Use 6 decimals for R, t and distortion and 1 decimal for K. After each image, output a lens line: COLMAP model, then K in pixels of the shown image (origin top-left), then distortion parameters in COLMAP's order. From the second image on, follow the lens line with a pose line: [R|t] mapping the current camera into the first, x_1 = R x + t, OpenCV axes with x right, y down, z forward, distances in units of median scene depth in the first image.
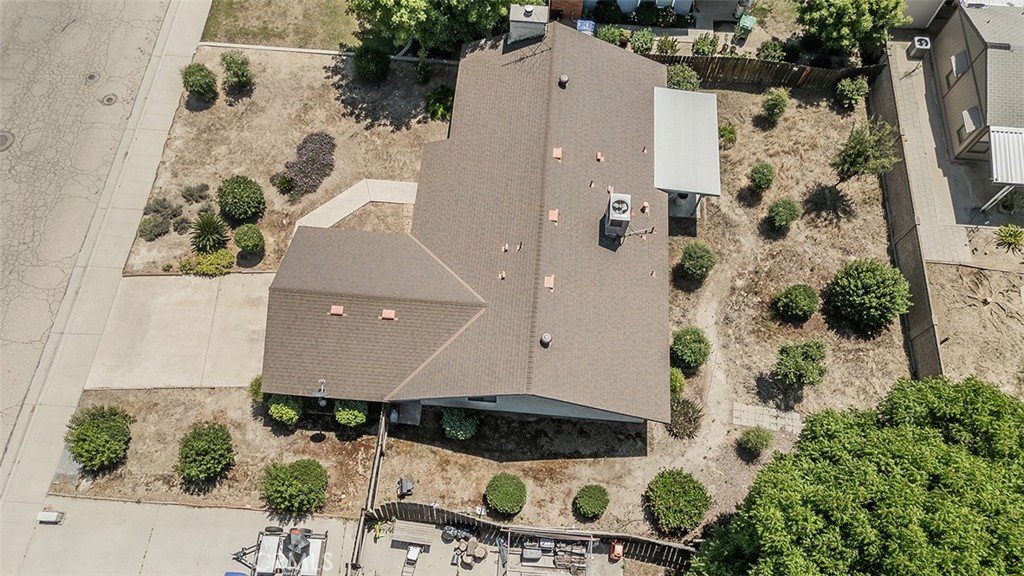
lens RADIAL K [[718.6, 0, 490.5], [0, 718.6, 288.4], [0, 0, 1]] dist [0.003606, 0.000185]
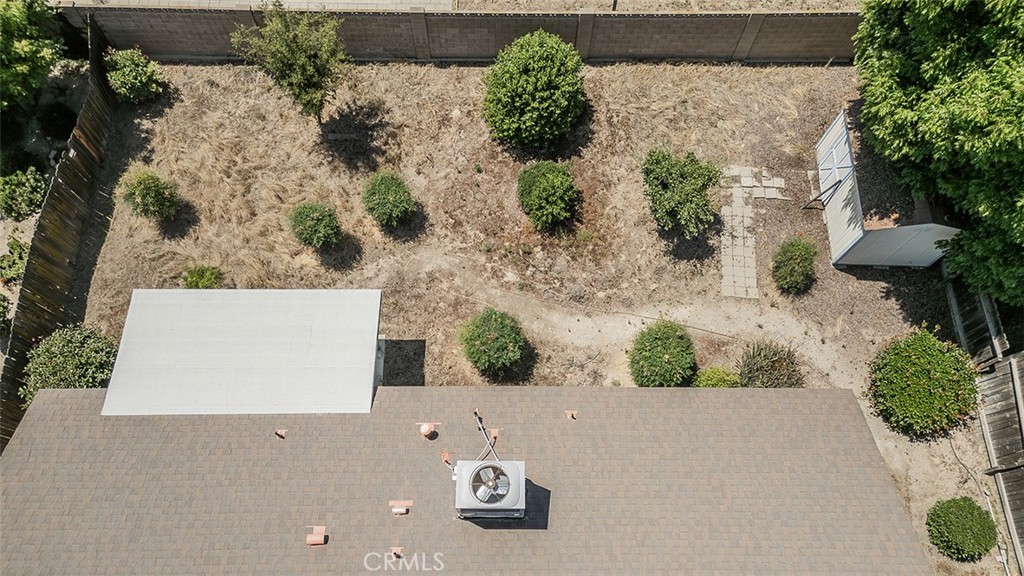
lens RADIAL K [[715.8, 0, 510.8], [0, 715.8, 302.5], [0, 0, 1]] dist [0.038956, -0.002280]
pose [[-0.087499, -0.920920, 0.379802, 0.099500], [0.905295, 0.085580, 0.416072, -0.247147], [-0.415673, 0.380239, 0.826217, 0.508010]]
